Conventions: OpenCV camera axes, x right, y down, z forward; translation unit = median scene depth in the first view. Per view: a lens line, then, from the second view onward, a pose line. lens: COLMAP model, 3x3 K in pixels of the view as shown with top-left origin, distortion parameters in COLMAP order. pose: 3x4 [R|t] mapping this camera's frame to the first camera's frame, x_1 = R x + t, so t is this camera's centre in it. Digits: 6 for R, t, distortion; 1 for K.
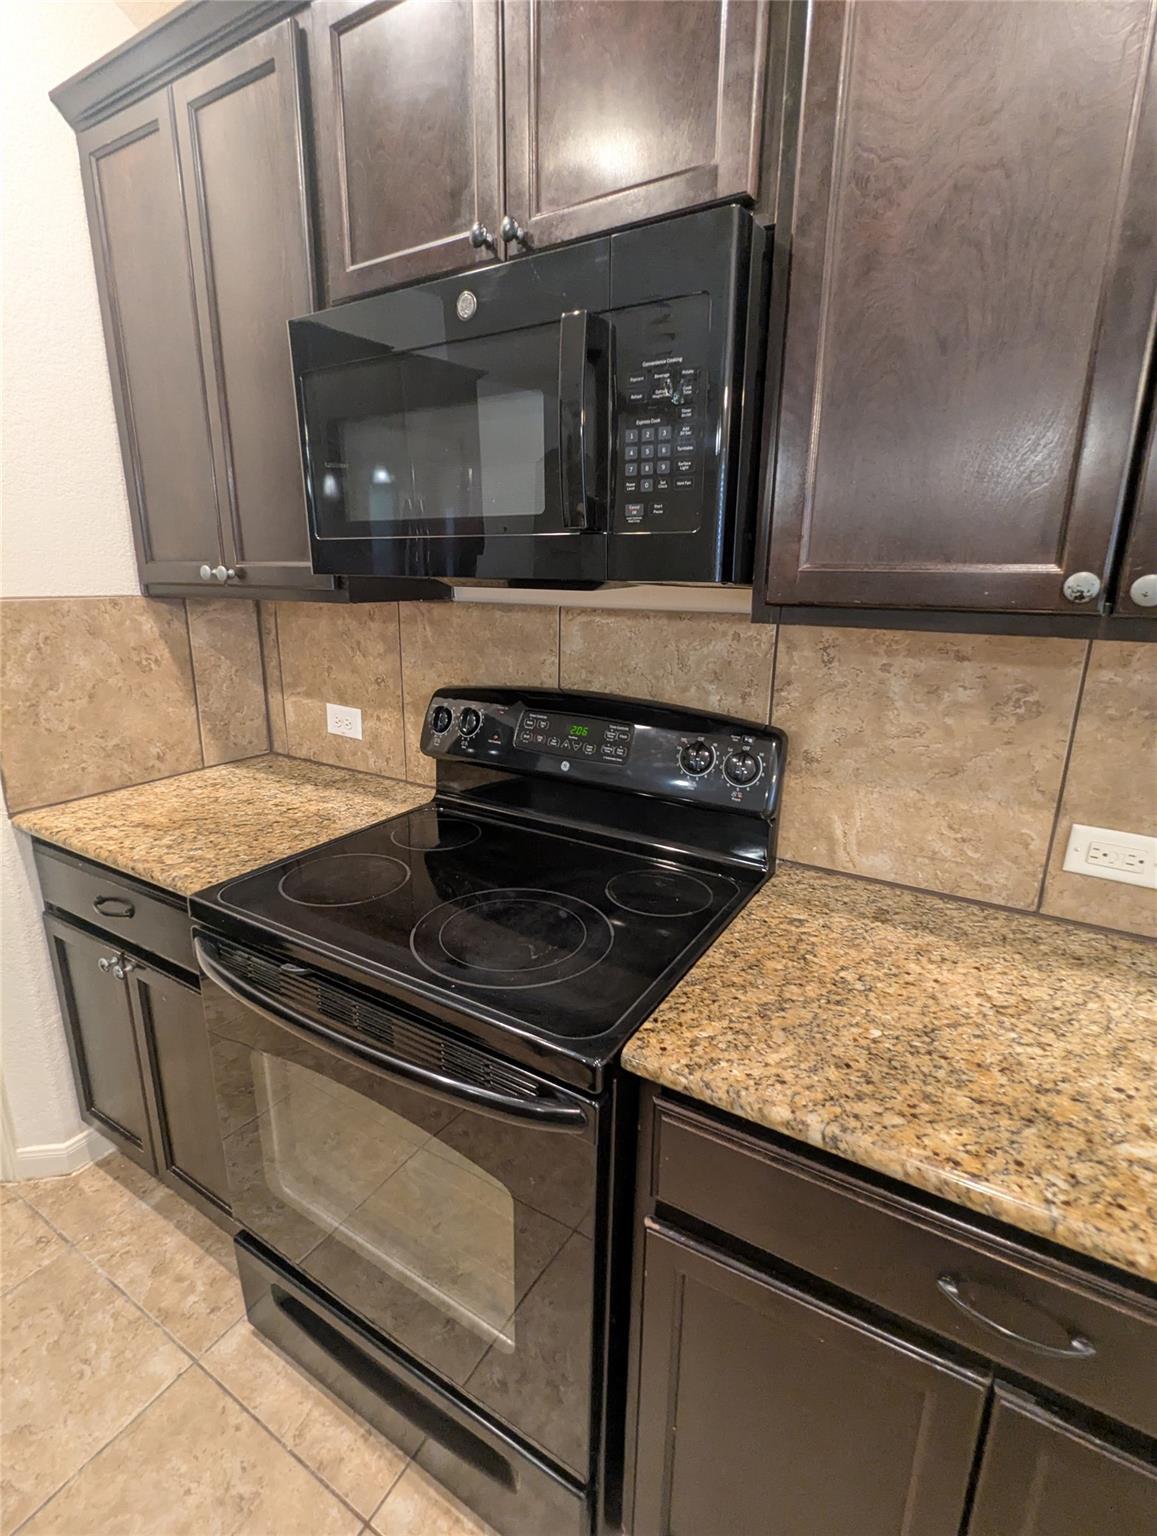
lens RADIAL K [[732.6, 0, 573.3], [0, 732.6, 766.1], [0, 0, 1]] dist [-0.000325, 0.002561]
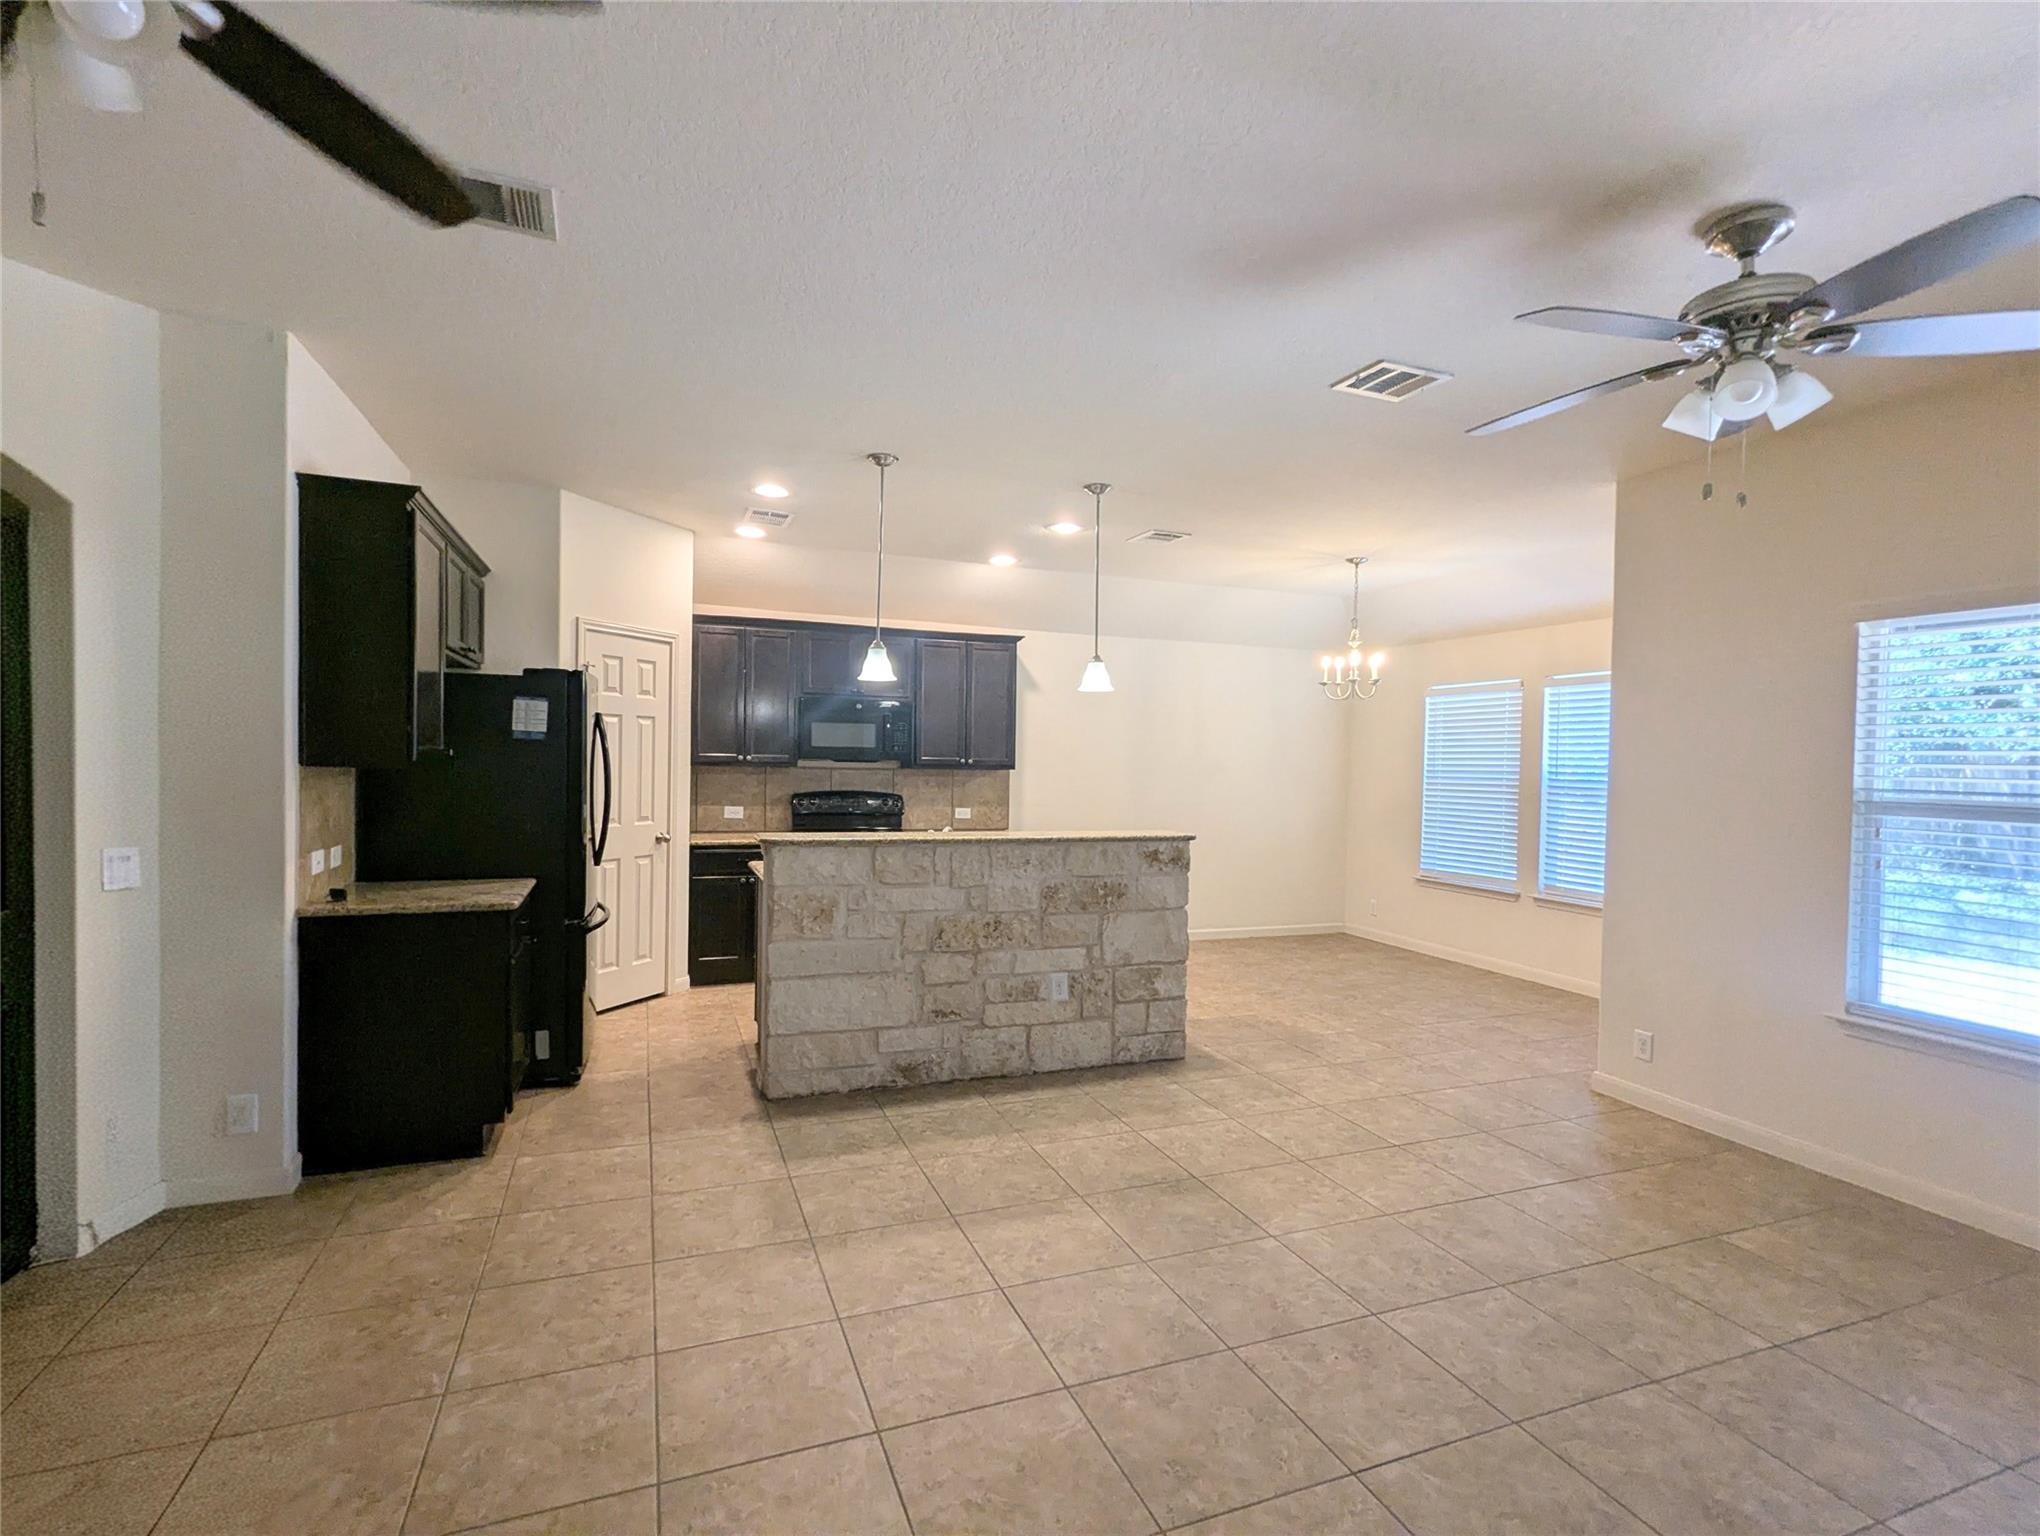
lens RADIAL K [[973.0, 0, 1012.9], [0, 973.0, 776.1], [0, 0, 1]] dist [-0.000325, 0.002561]
pose [[0.606235, -0.013077, 0.795178, -3.591447], [0.193478, 0.972250, -0.131517, 0.674100], [-0.771392, 0.233580, 0.591942, -2.704799]]
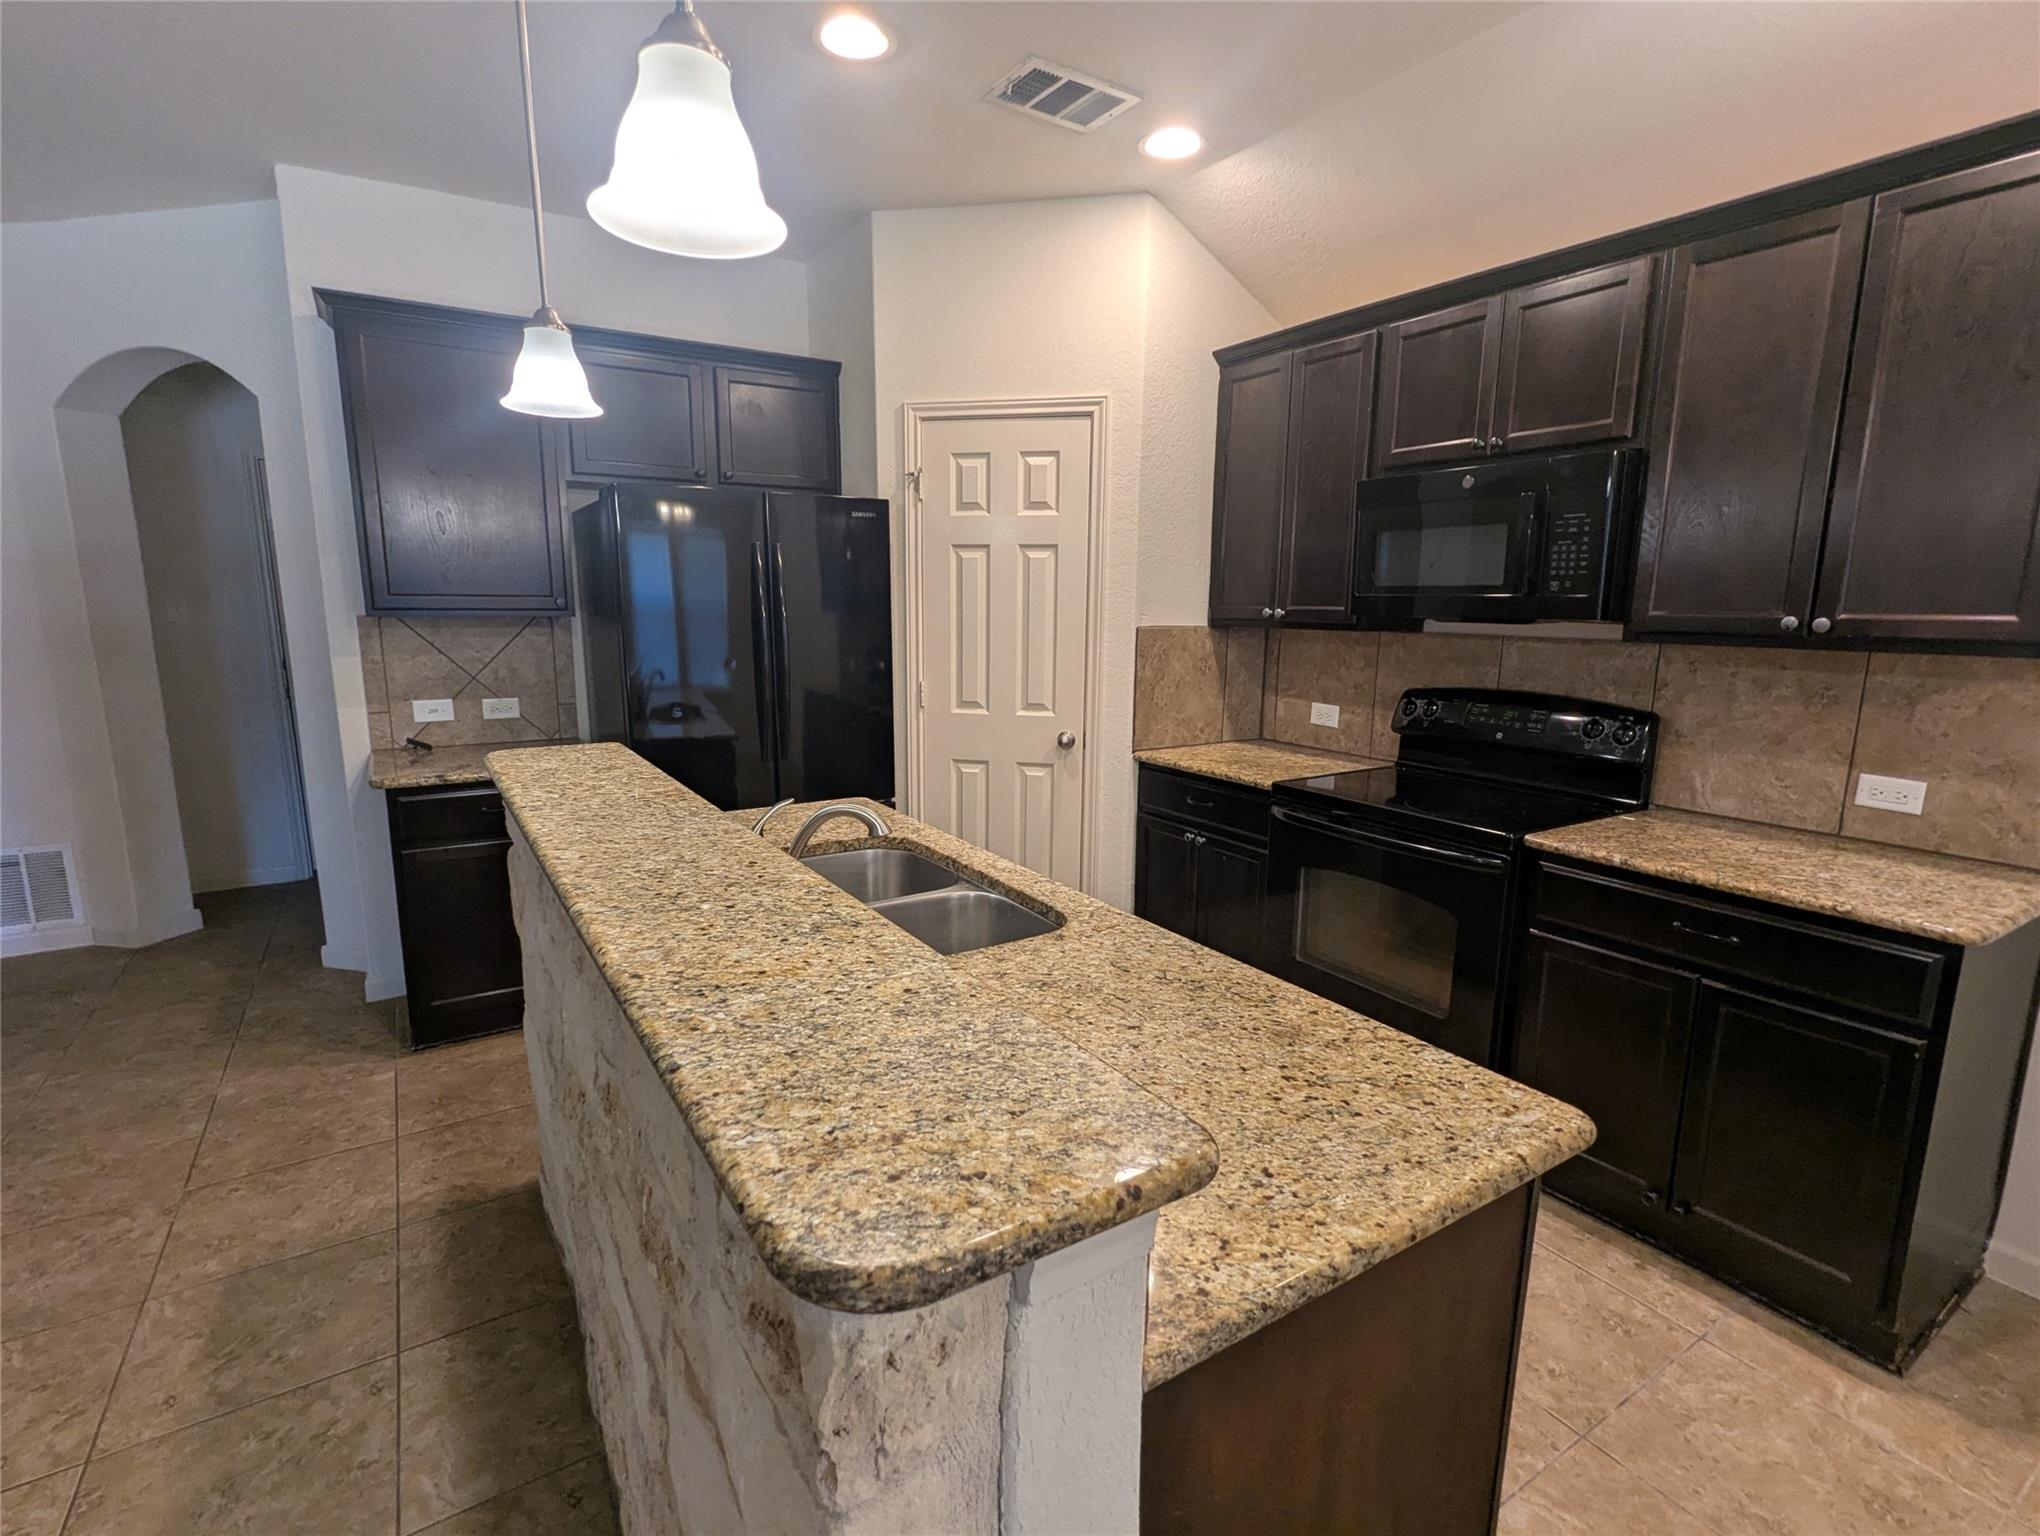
lens RADIAL K [[973.0, 0, 1016.0], [0, 973.0, 776.7], [0, 0, 1]] dist [-0.000325, 0.002561]
pose [[0.896316, 0.078131, -0.436479, -0.022852], [-0.115312, 0.991558, -0.059303, 0.347277], [0.428161, 0.103486, 0.897758, -1.368378]]
